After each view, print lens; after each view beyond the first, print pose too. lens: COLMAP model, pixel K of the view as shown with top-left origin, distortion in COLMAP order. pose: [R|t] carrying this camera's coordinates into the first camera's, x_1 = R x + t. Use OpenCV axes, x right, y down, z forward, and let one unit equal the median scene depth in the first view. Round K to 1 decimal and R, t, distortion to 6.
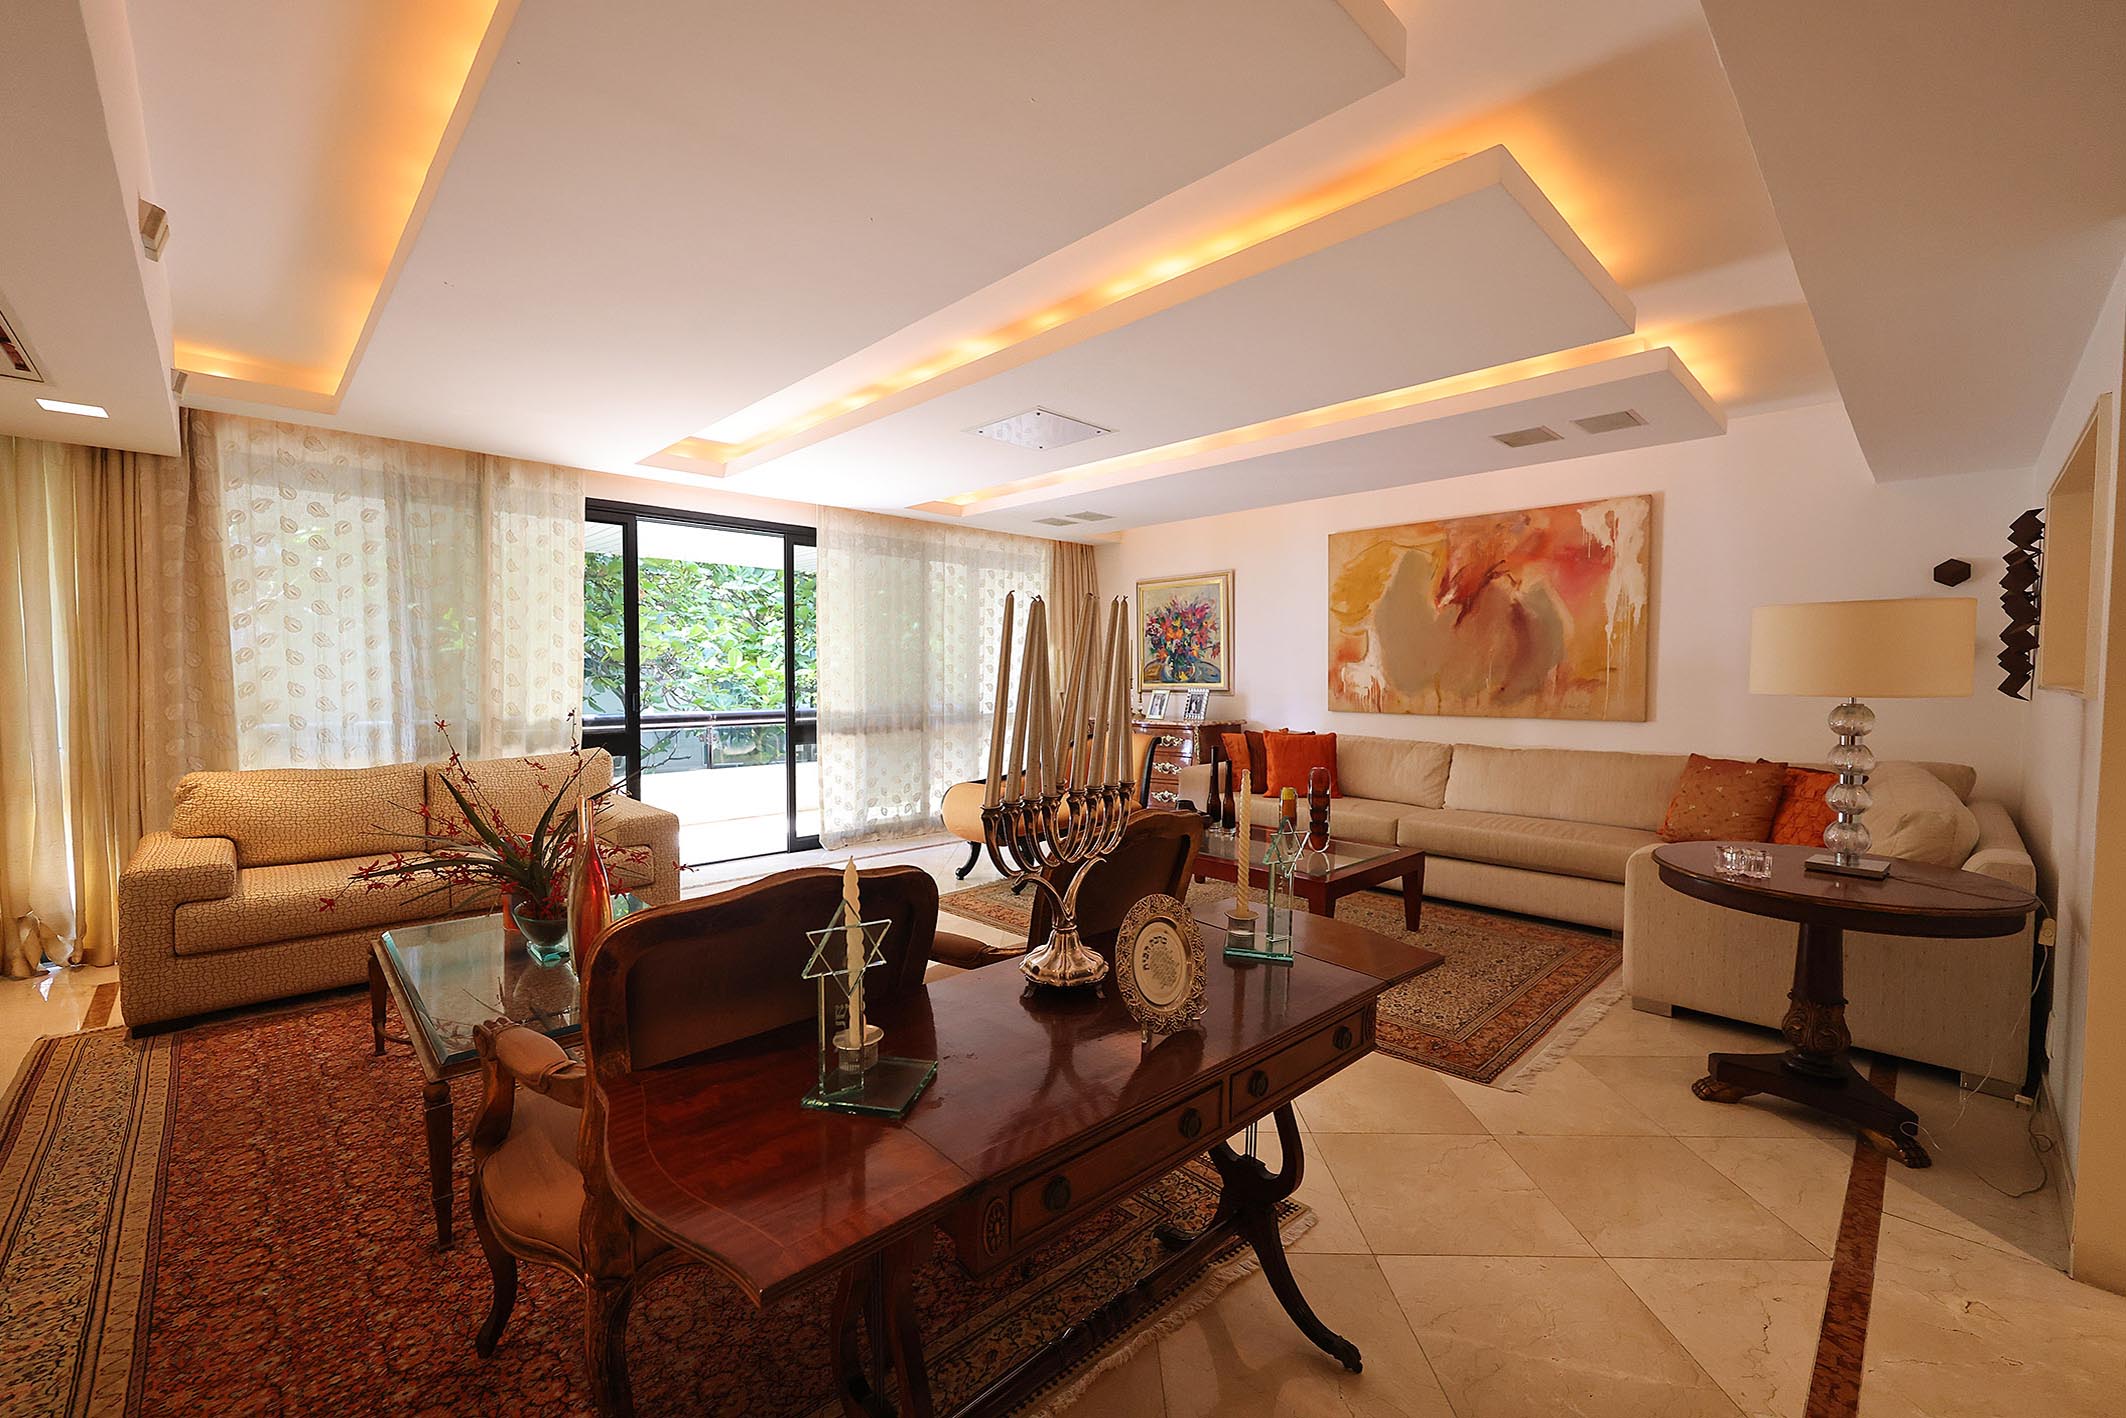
lens RADIAL K [[857.9, 0, 1058.8], [0, 857.9, 706.9], [0, 0, 1]] dist [0.001469, 0.000091]
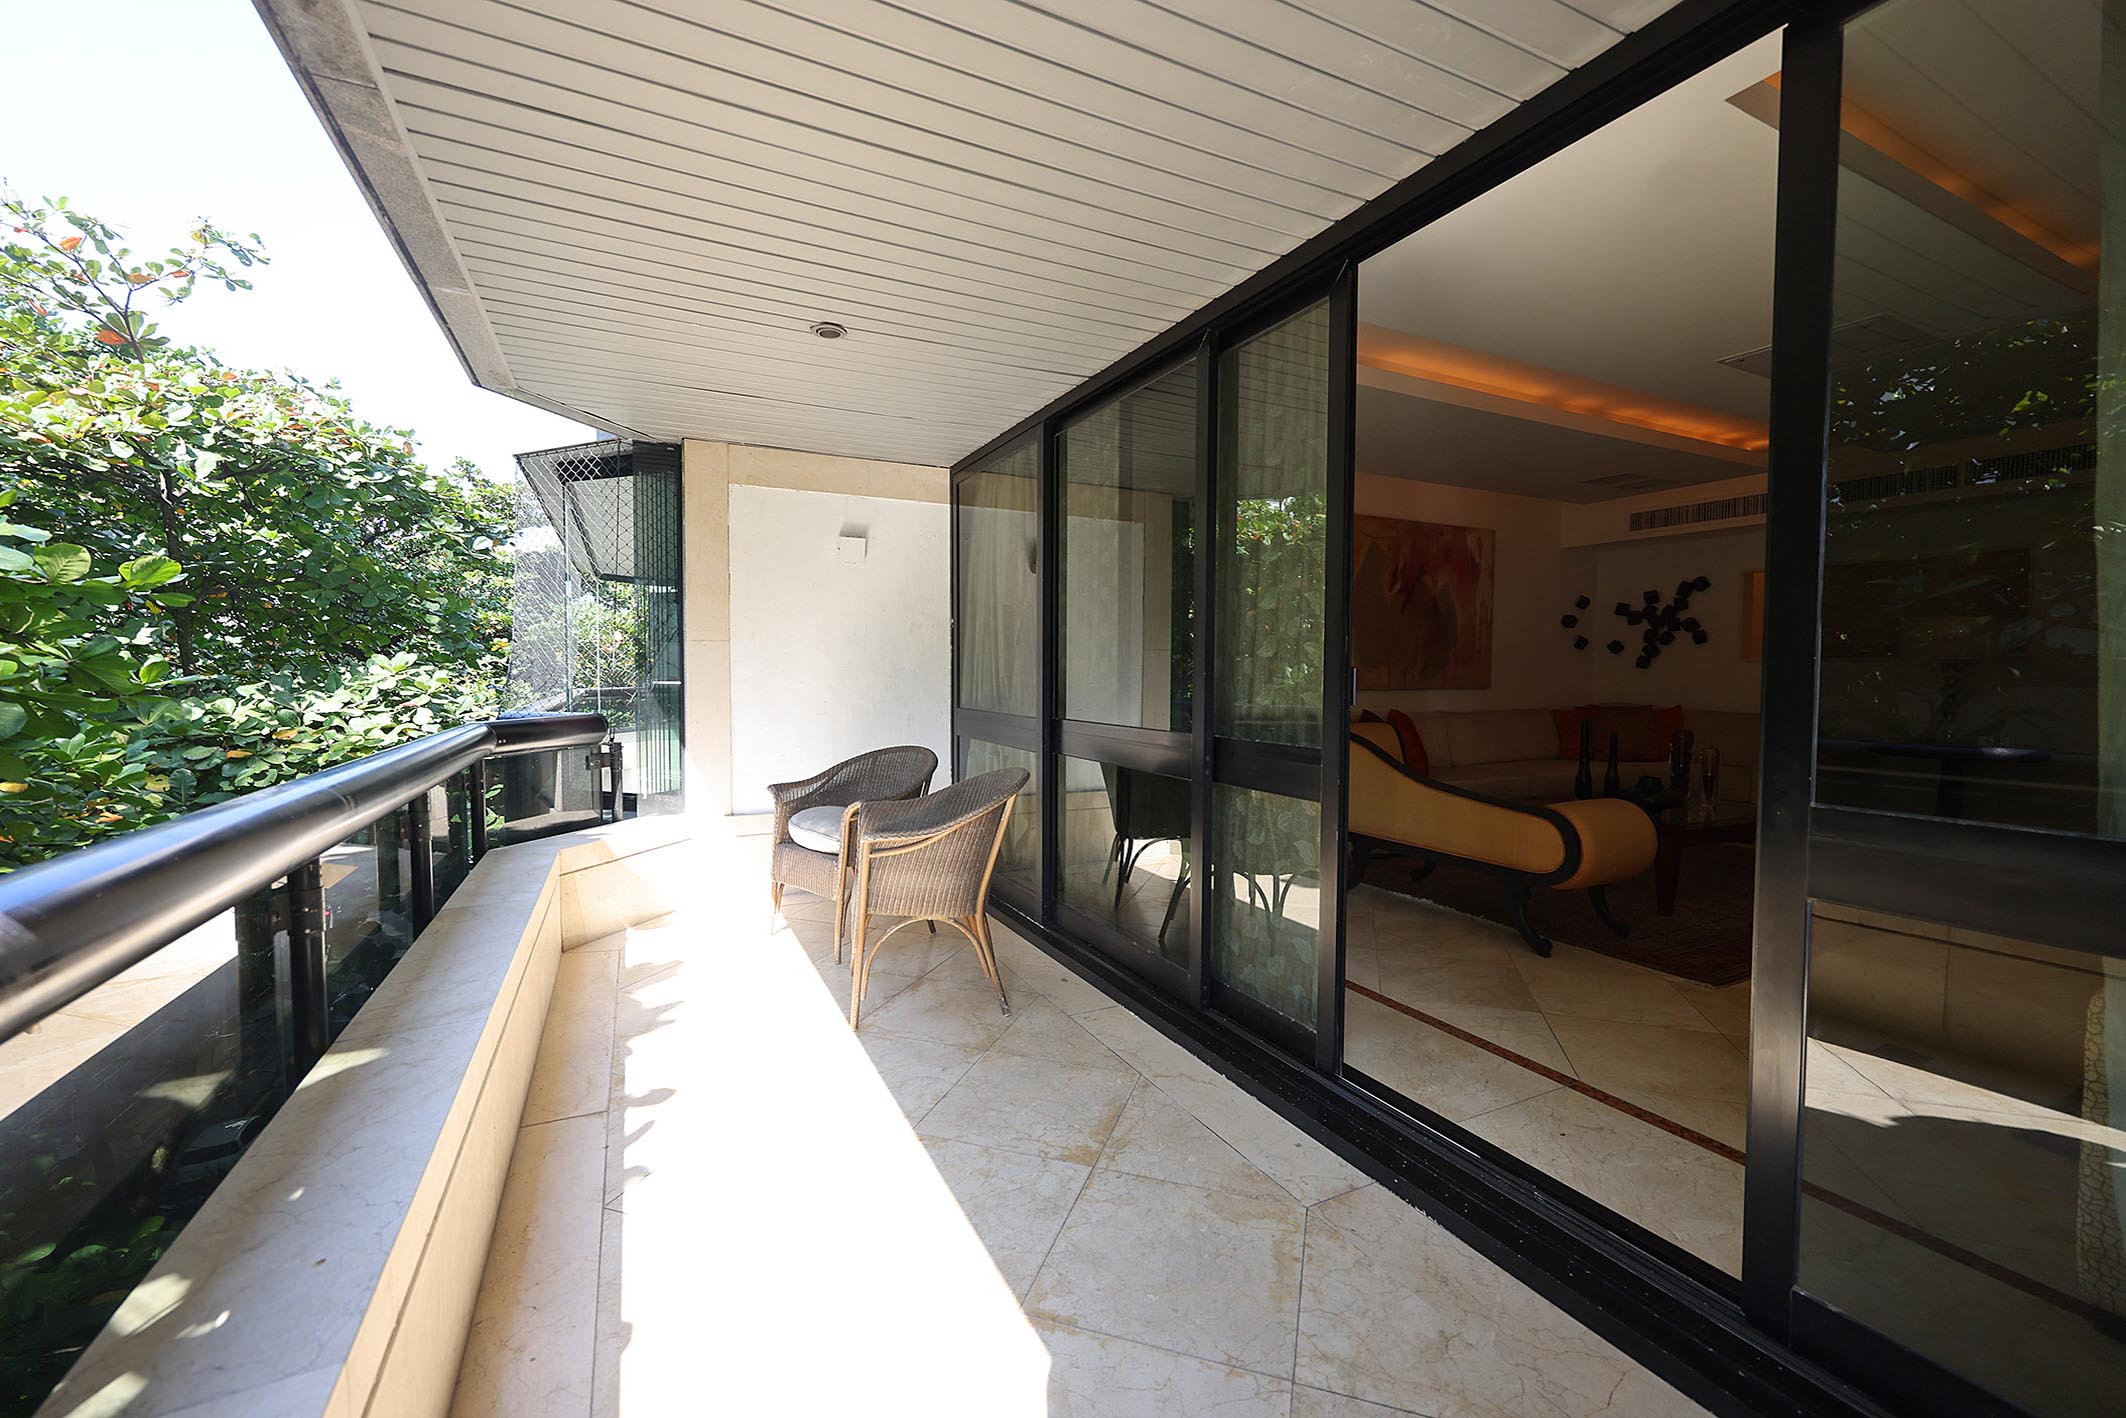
lens RADIAL K [[857.9, 0, 1071.3], [0, 857.9, 704.2], [0, 0, 1]] dist [0.001469, 0.000091]
pose [[0.303508, -0.033253, 0.952248, -0.832471], [0.033290, 0.999151, 0.024281, -0.012365], [-0.952247, 0.024331, 0.304357, 1.127135]]
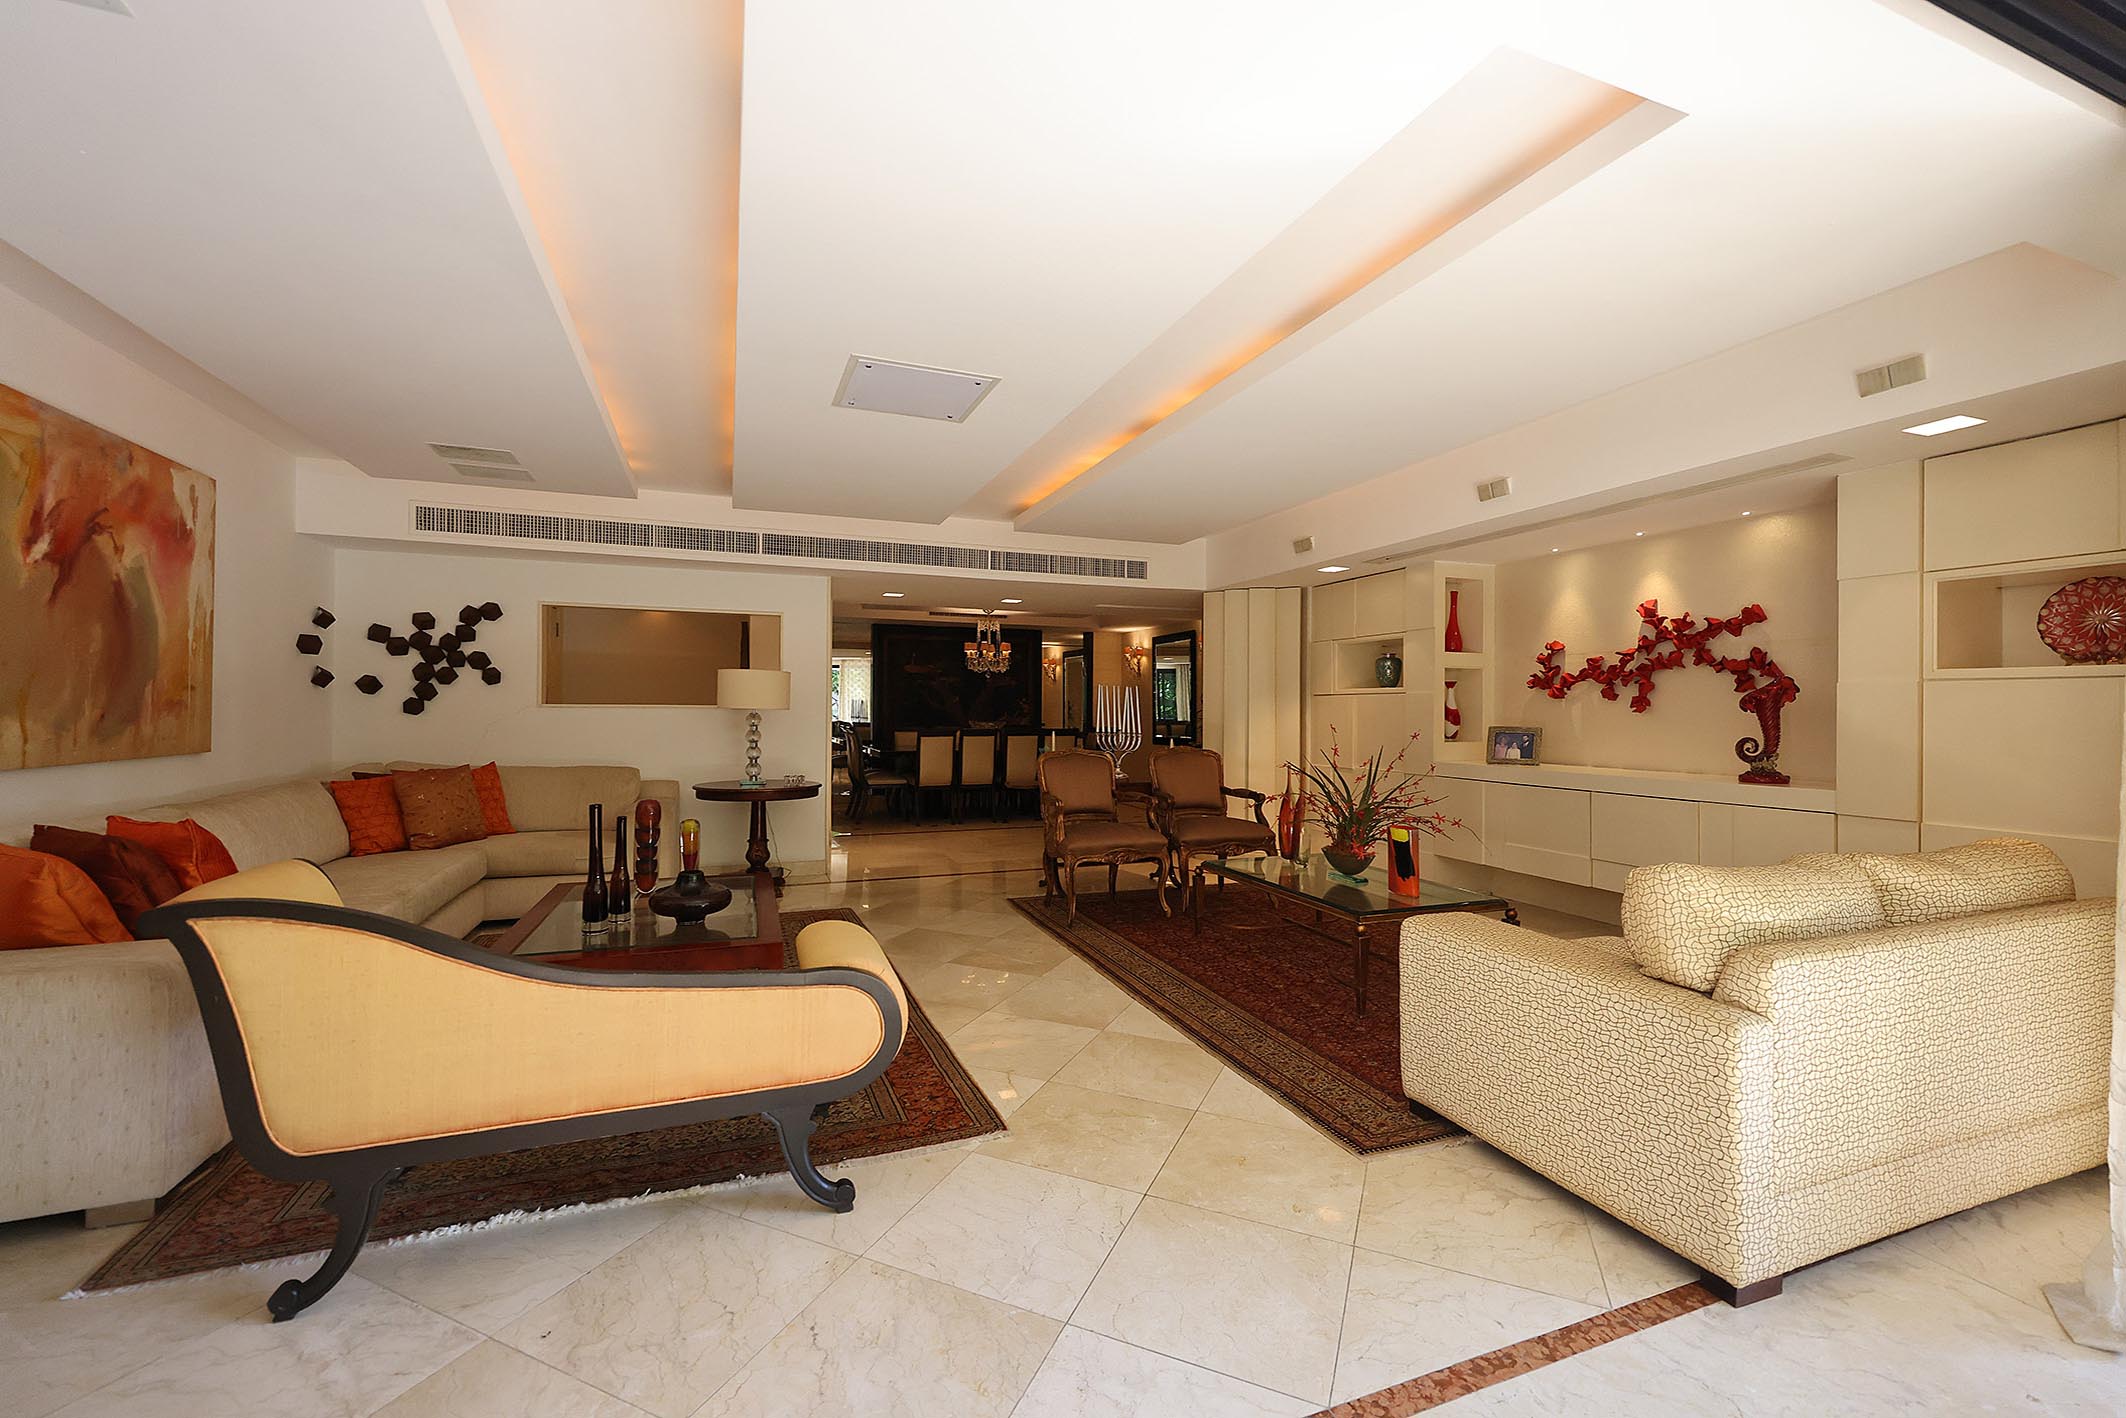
lens RADIAL K [[857.9, 0, 1053.8], [0, 857.9, 715.4], [0, 0, 1]] dist [0.001469, 0.000091]
pose [[-0.916465, -0.010063, 0.399988, -0.359986], [0.007650, 0.999060, 0.042663, -0.042989], [-0.400042, 0.042159, -0.915527, 1.309384]]
